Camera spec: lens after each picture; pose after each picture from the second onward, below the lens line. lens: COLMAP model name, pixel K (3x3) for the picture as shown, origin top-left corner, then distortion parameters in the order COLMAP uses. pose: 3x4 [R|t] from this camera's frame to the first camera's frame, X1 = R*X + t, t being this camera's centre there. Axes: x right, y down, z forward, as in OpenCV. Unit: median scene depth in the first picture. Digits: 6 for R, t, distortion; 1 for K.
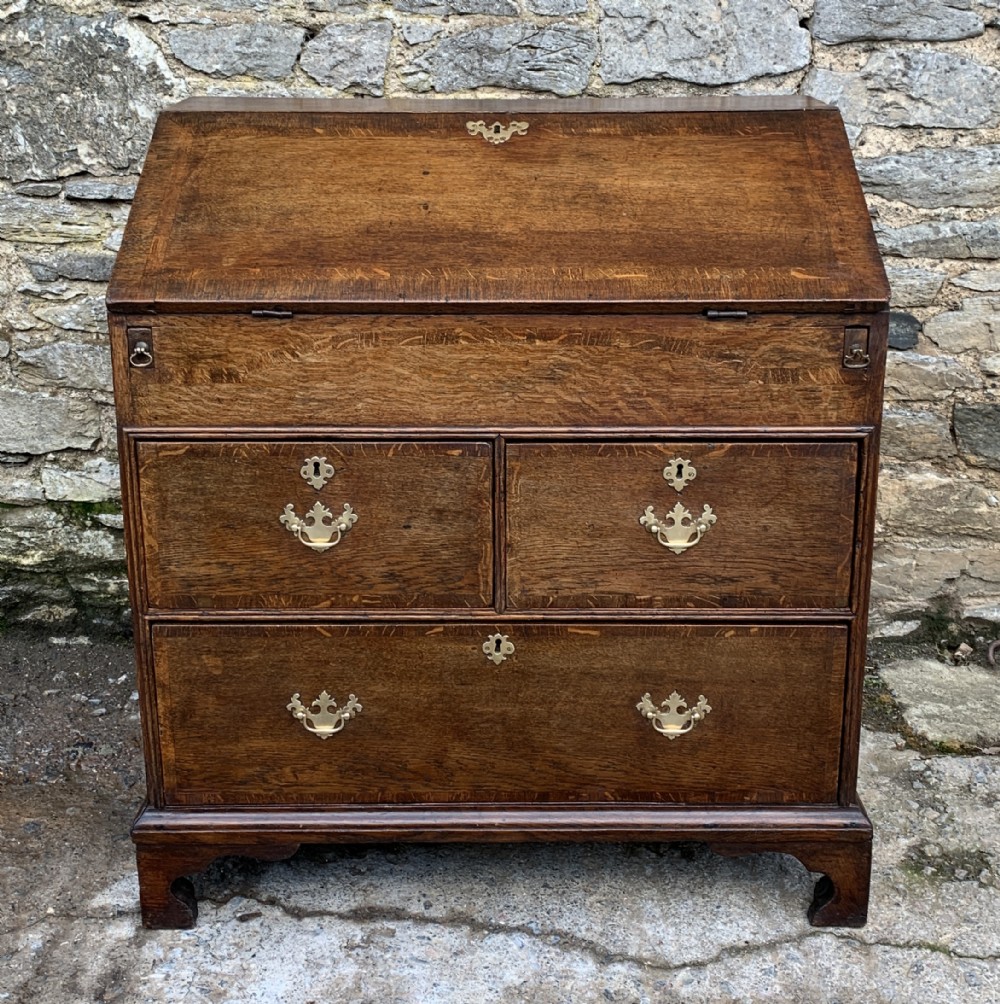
lens RADIAL K [[1429.5, 0, 514.3], [0, 1429.5, 440.1], [0, 0, 1]] dist [0.068492, 0.000000]
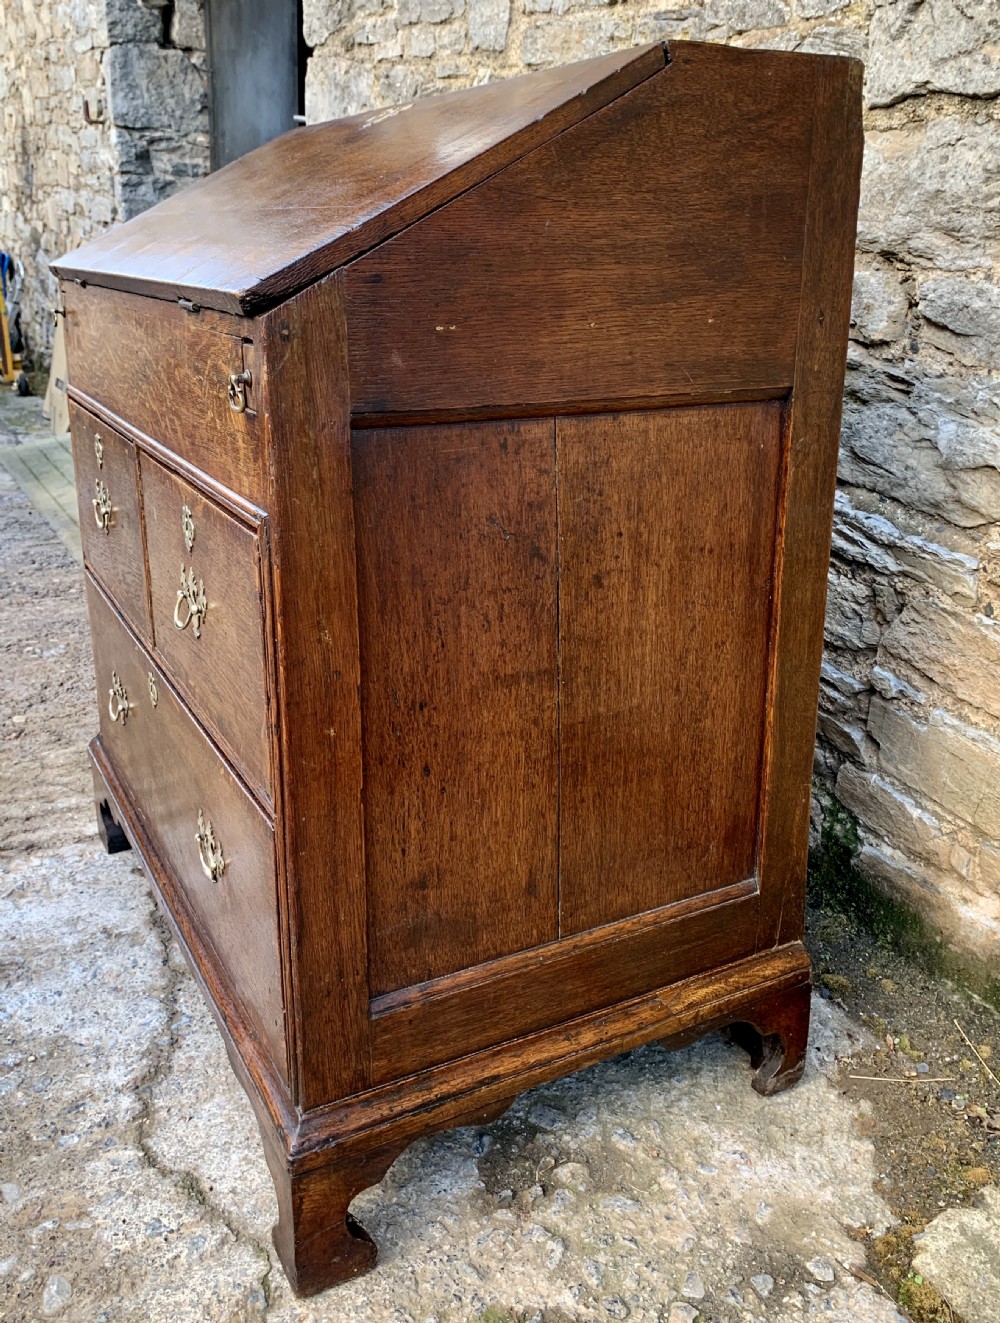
lens RADIAL K [[1181.8, 0, 551.2], [0, 1181.8, 596.3], [0, 0, 1]] dist [0.017246, 0.003835]
pose [[0.493110, 0.255644, -0.831558, 0.540529], [-0.275438, 0.952555, 0.129509, -0.054972], [0.825213, 0.165181, 0.540129, 0.610915]]
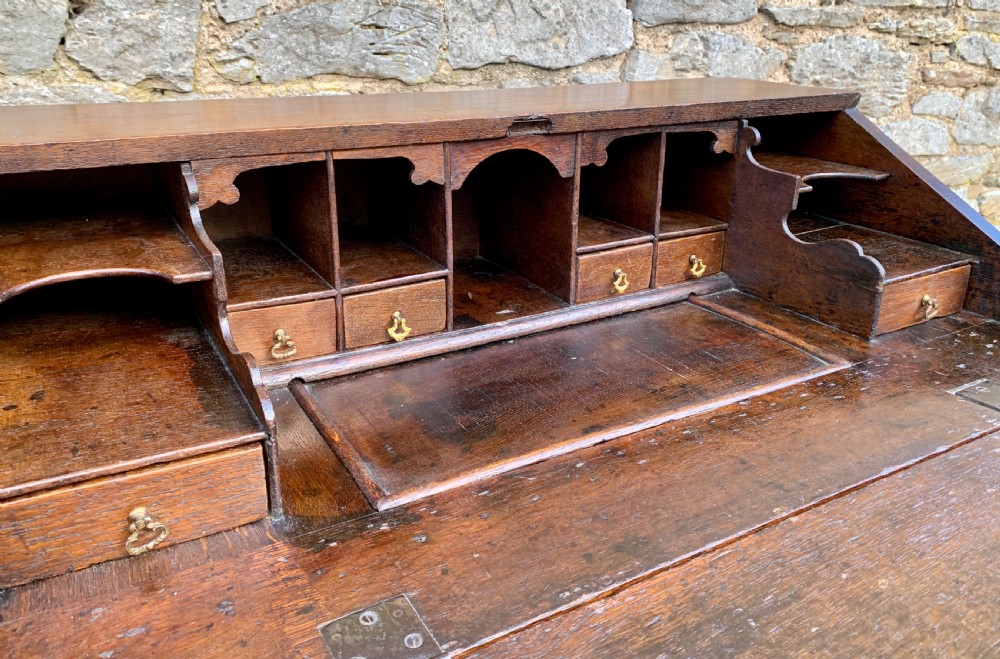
lens RADIAL K [[773.8, 0, 497.1], [0, 773.8, 286.8], [0, 0, 1]] dist [0.038950, -0.040346]
pose [[0.871321, -0.153429, 0.466110, -0.162621], [0.138948, 0.988130, 0.065520, -0.144761], [-0.470630, 0.007676, 0.882297, 0.572305]]
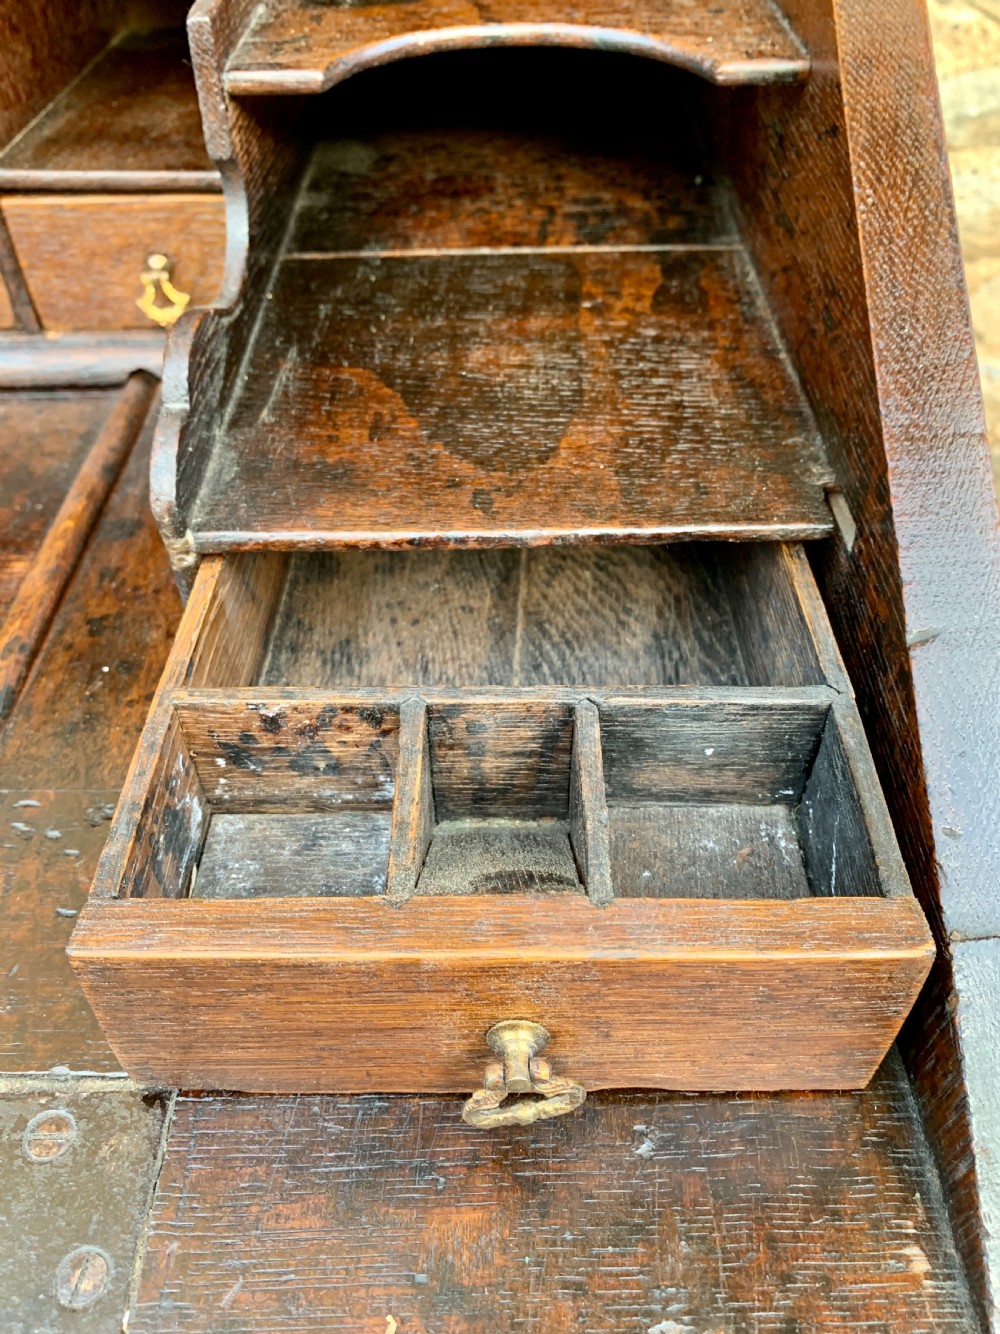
lens RADIAL K [[1065.8, 0, 500.8], [0, 1065.8, 654.7], [0, 0, 1]] dist [0.048755, -0.059407]
pose [[0.999871, 0.006521, -0.014689, 0.144887], [0.000676, 0.896106, 0.443840, -0.141676], [0.016058, -0.443793, 0.895986, 0.672282]]
